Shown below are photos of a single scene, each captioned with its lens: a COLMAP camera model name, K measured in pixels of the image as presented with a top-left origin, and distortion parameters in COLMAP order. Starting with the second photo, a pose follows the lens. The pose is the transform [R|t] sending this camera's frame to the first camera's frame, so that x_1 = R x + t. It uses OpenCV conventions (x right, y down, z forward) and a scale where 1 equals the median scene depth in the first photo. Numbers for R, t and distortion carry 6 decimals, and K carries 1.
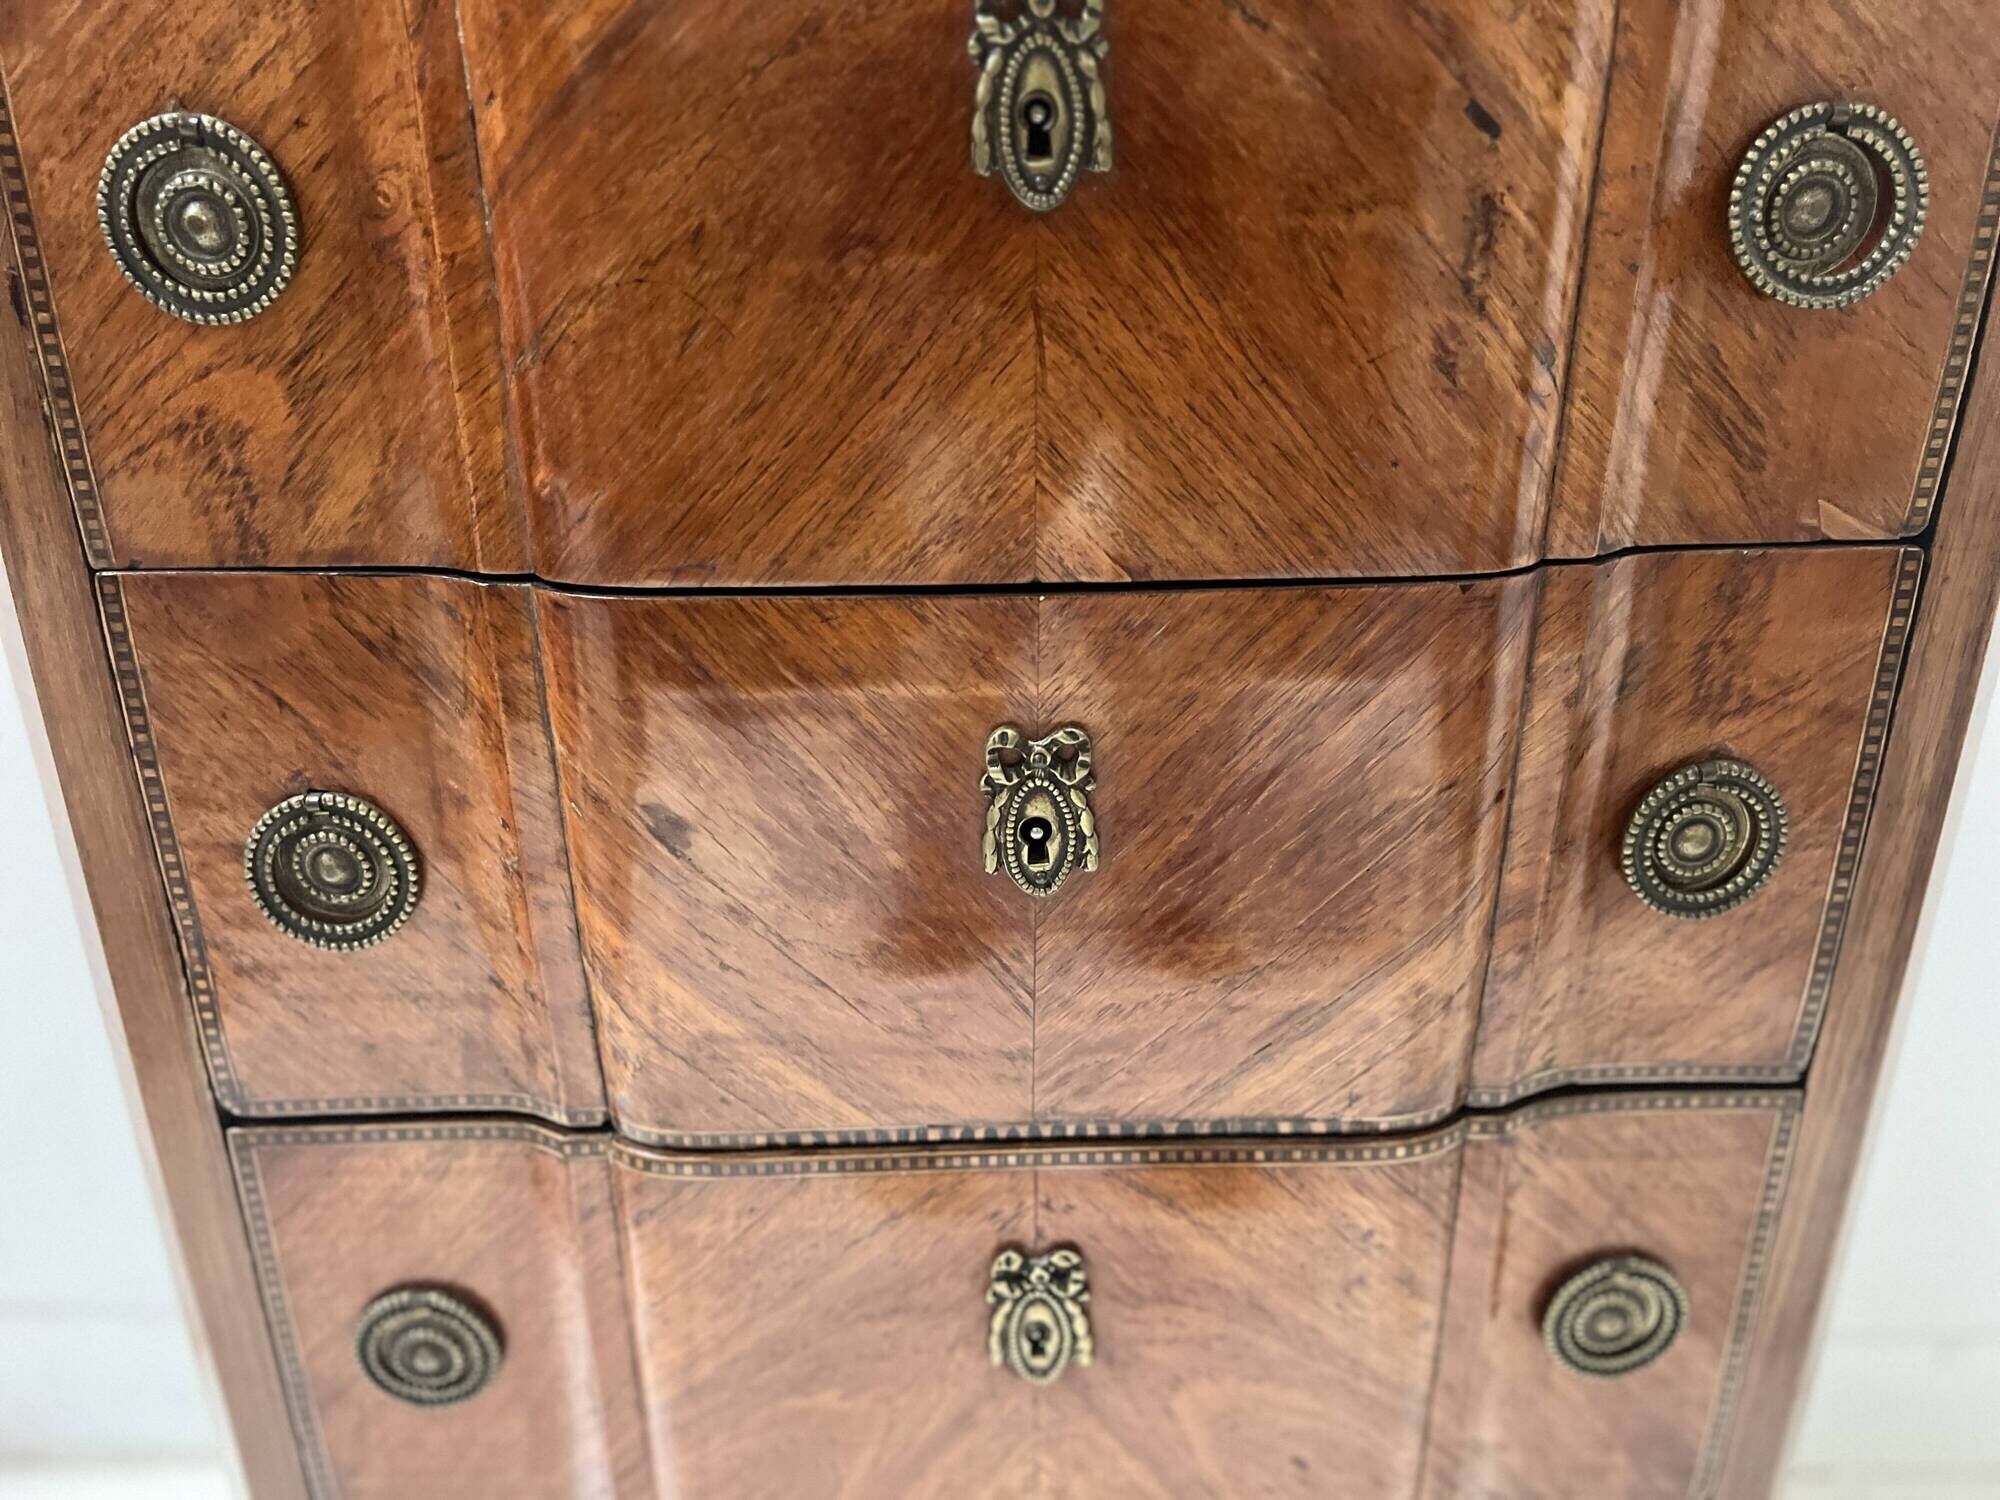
lens RADIAL K [[1544.4, 0, 1022.0], [0, 1544.4, 744.7], [0, 0, 1]] dist [0.019443, -0.040465]
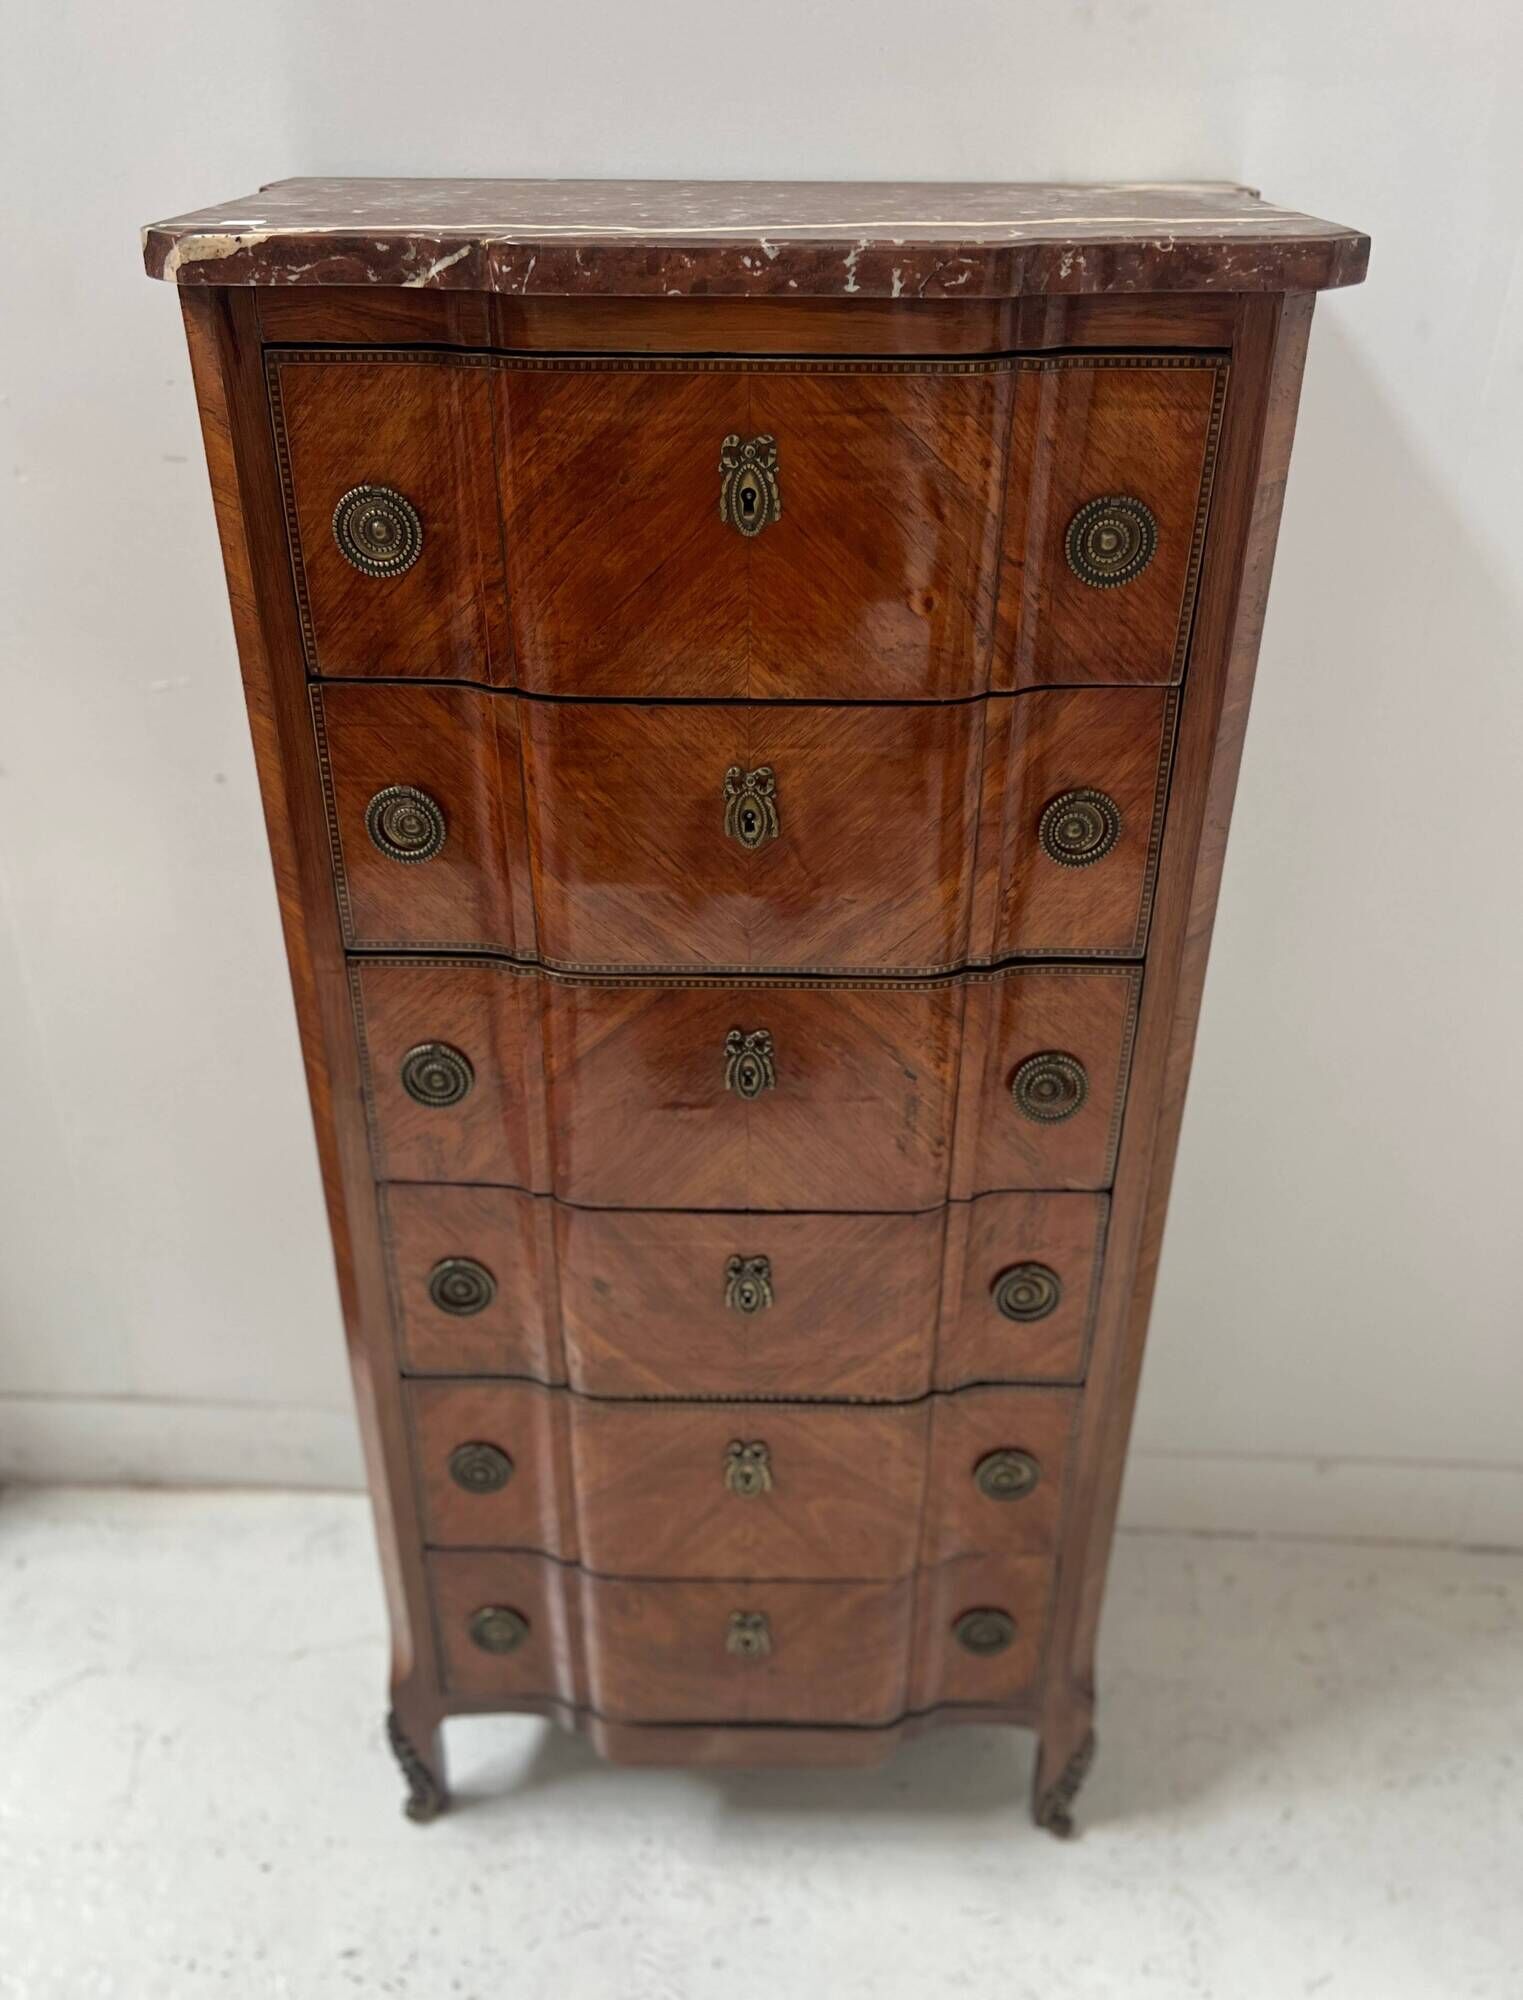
lens RADIAL K [[1602.9, 0, 741.1], [0, 1602.9, 958.6], [0, 0, 1]] dist [0.108429, -0.295199]
pose [[0.998898, 0.026841, -0.038493, 0.080015], [-0.021848, 0.991948, 0.124744, -0.758046], [0.041531, -0.123765, 0.991442, -1.435250]]
